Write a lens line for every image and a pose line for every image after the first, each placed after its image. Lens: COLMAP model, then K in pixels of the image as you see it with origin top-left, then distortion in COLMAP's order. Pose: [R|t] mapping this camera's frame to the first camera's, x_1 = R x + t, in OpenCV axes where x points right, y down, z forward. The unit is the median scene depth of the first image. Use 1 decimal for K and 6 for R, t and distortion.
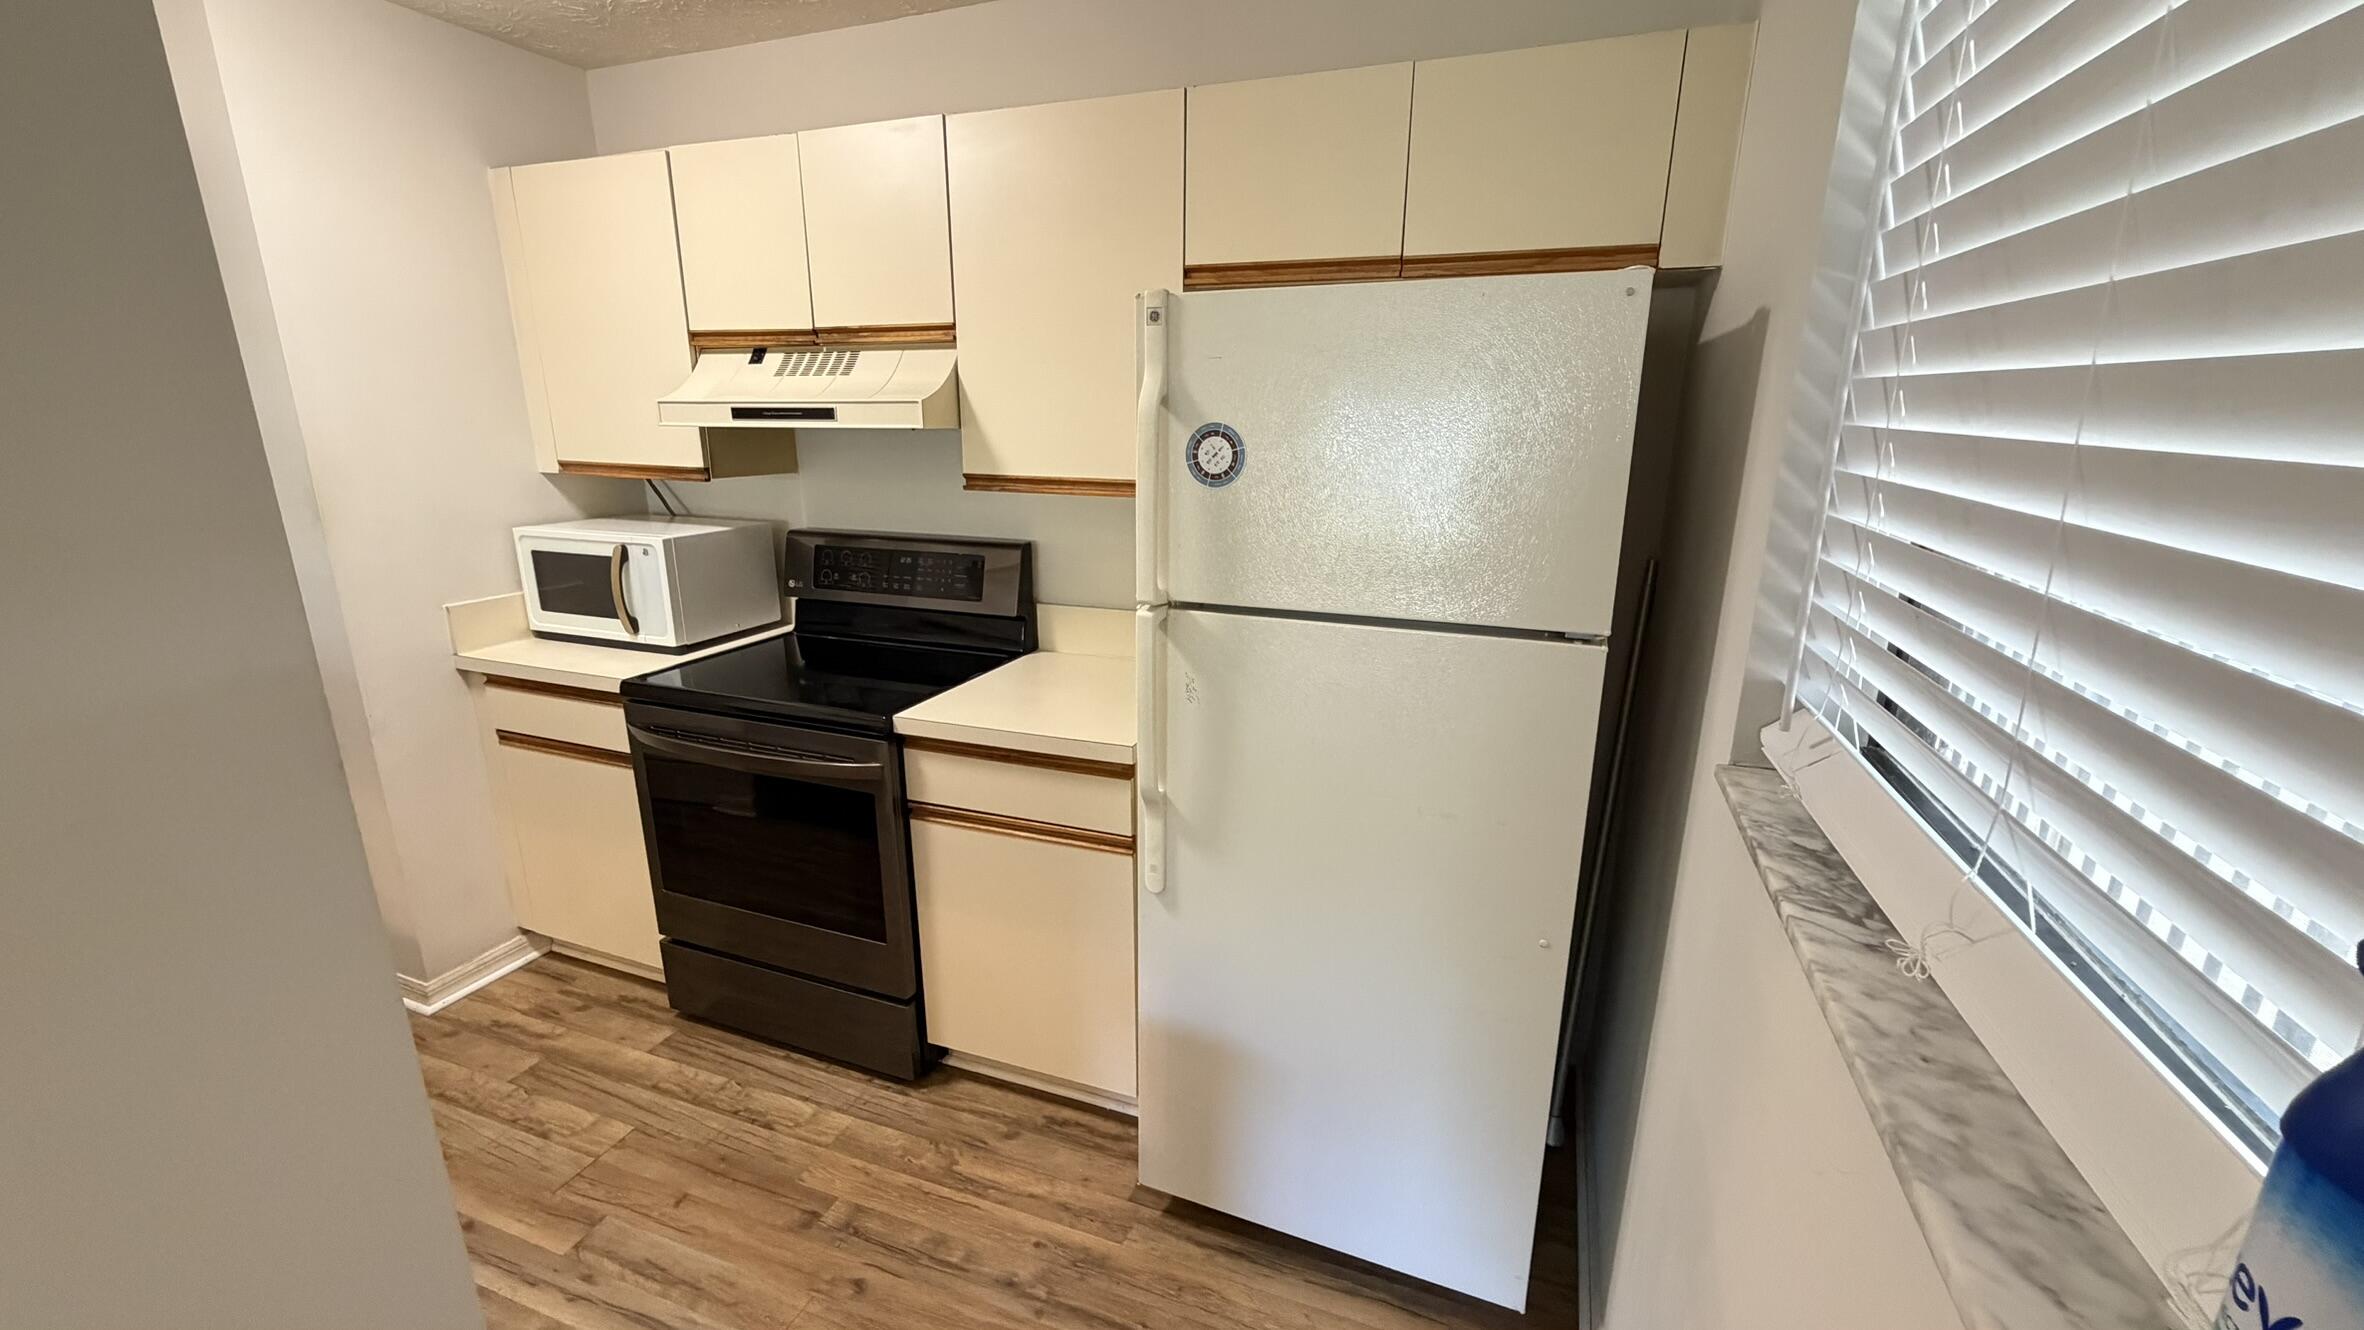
lens RADIAL K [[948.8, 0, 1181.3], [0, 948.8, 663.4], [0, 0, 1]] dist [-0.000325, 0.000216]
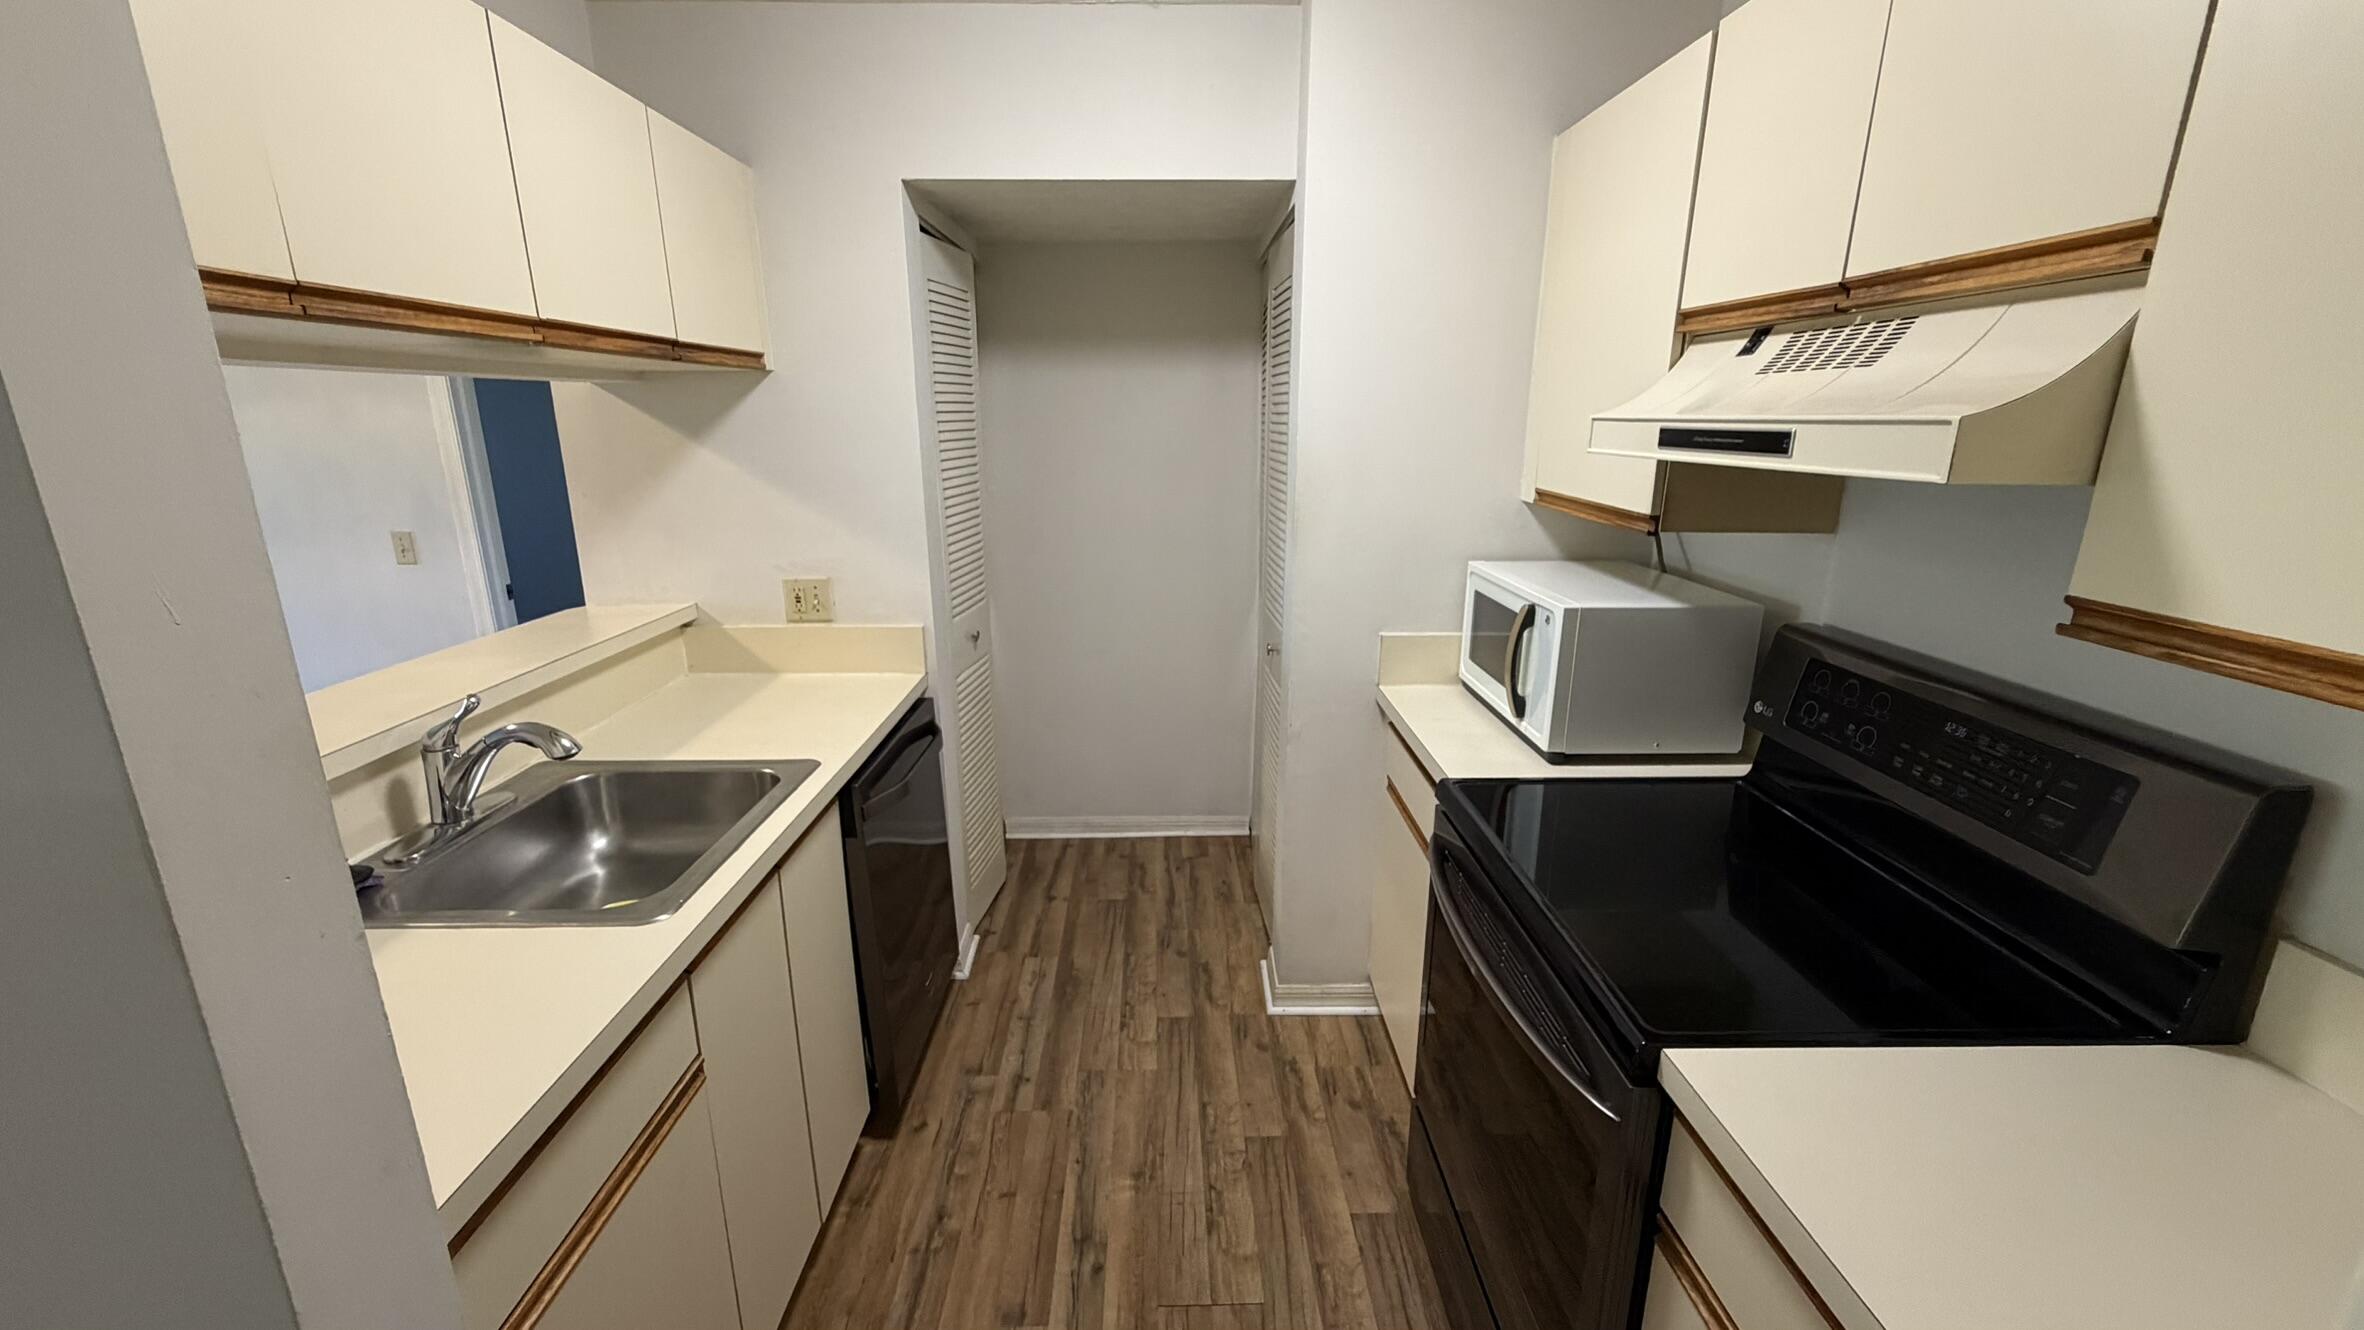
lens RADIAL K [[948.8, 0, 1176.8], [0, 948.8, 666.2], [0, 0, 1]] dist [-0.000325, 0.000216]
pose [[0.369843, 0.236828, -0.898403, 0.002431], [-0.240624, 0.958390, 0.153584, -0.134773], [0.897394, 0.159376, 0.411440, 0.468732]]
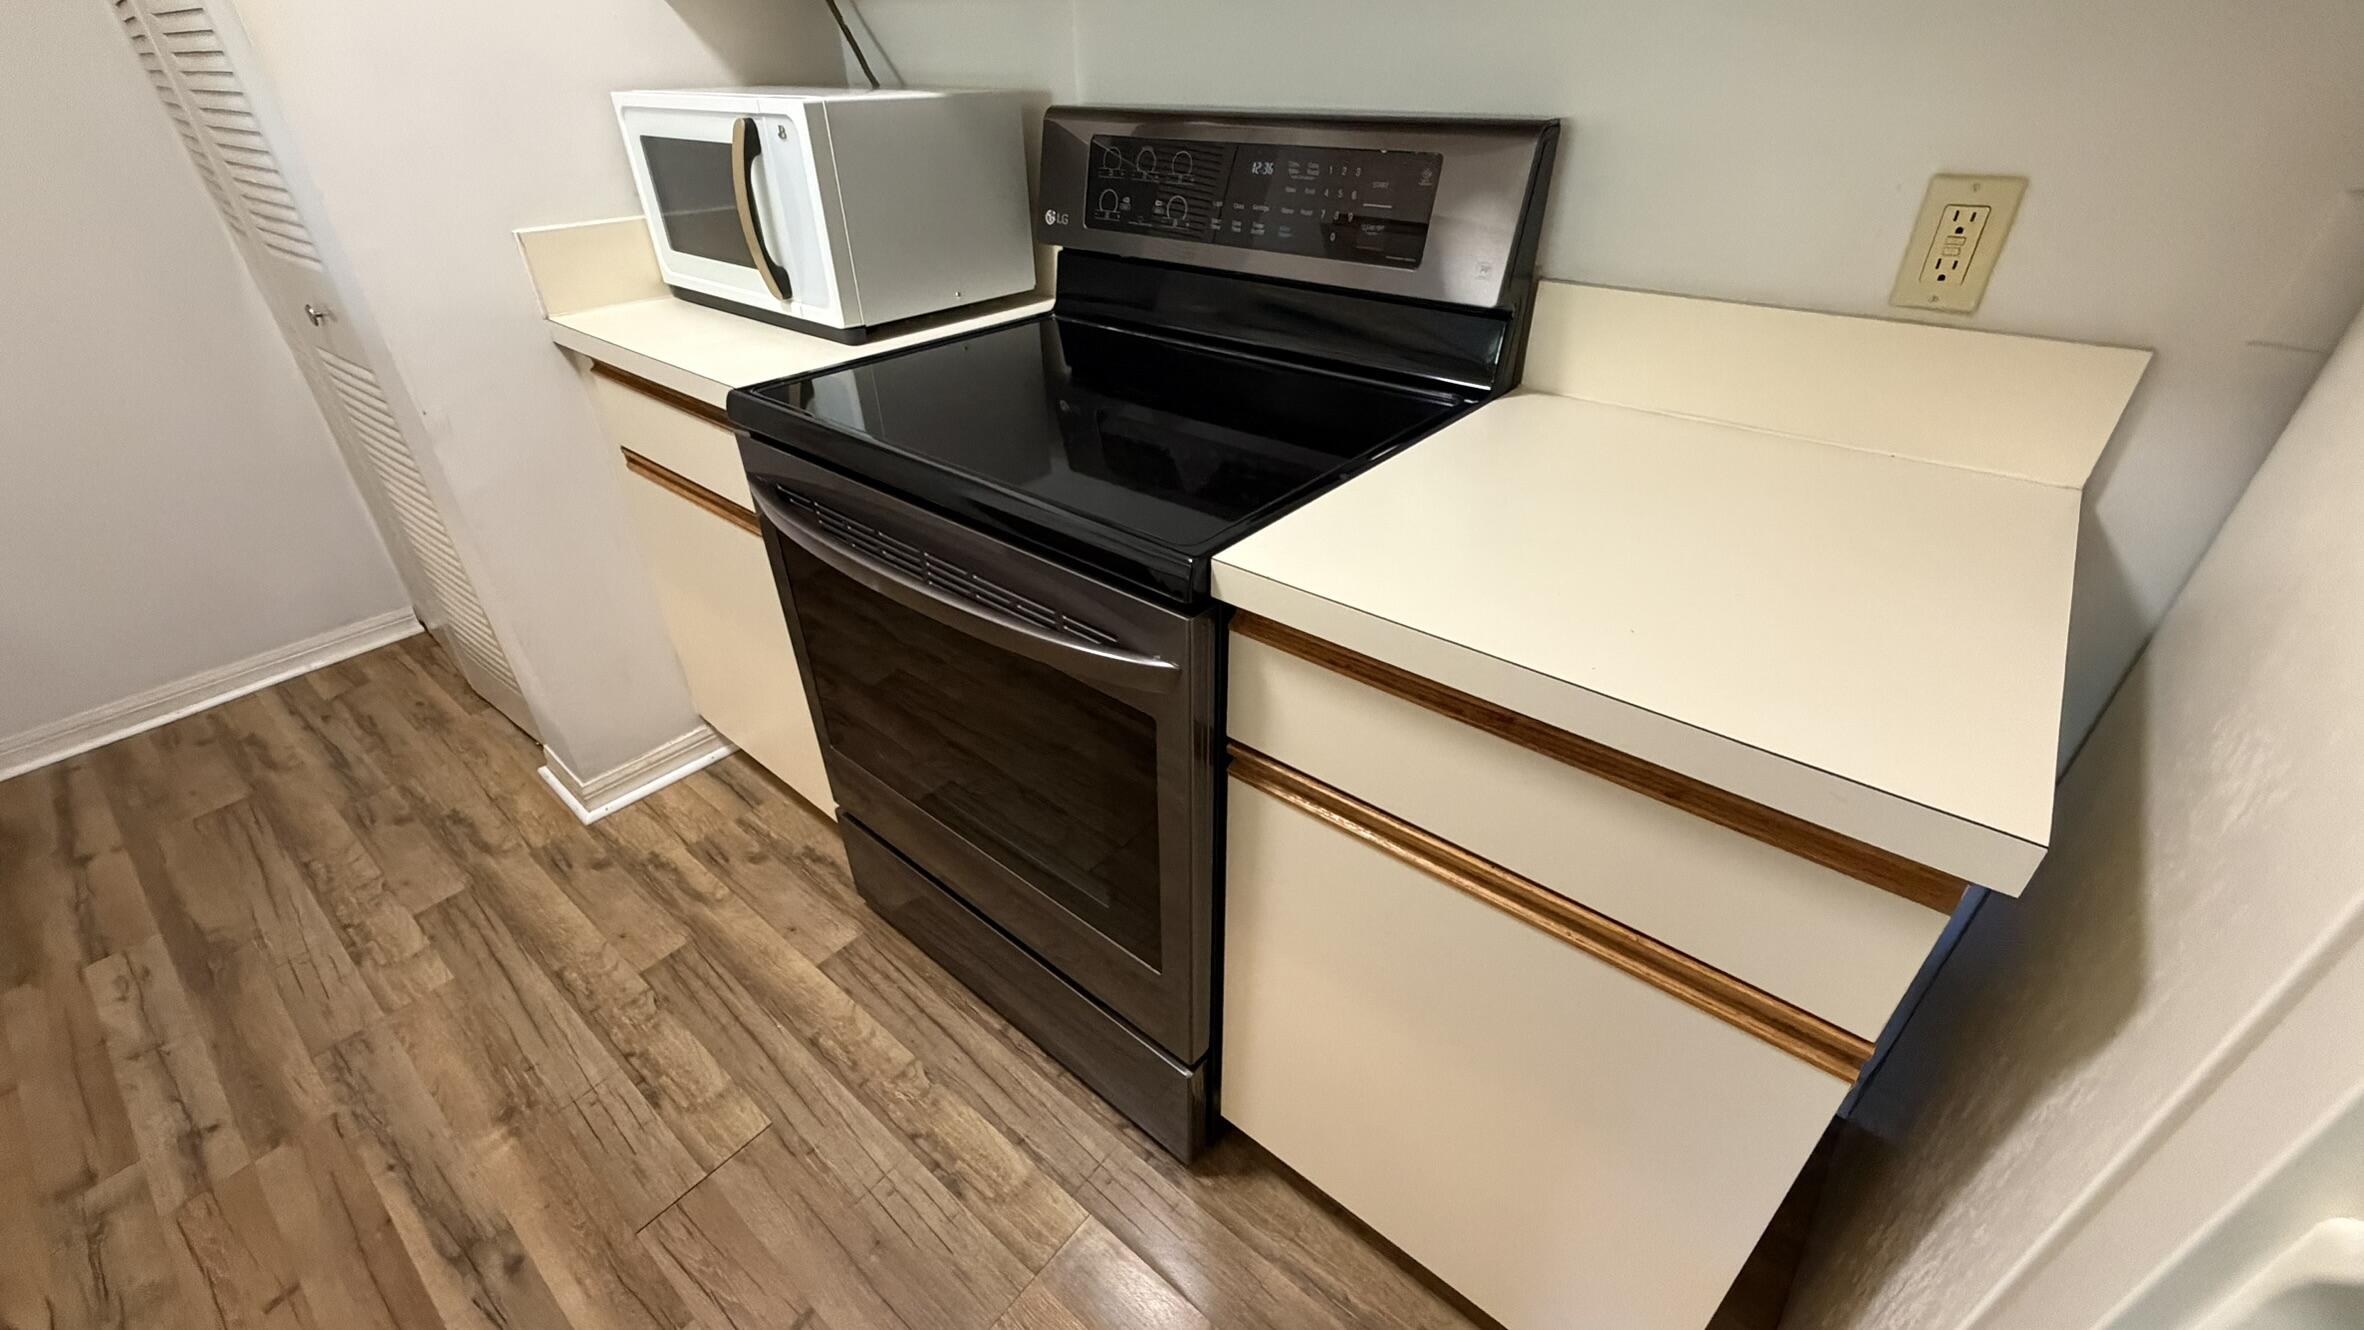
lens RADIAL K [[948.8, 0, 1179.8], [0, 948.8, 667.6], [0, 0, 1]] dist [-0.000325, 0.000216]
pose [[0.945091, 0.168468, -0.280038, -0.173899], [-0.074542, 0.945428, 0.317189, -0.022408], [0.318192, -0.278898, 0.906074, 0.548469]]
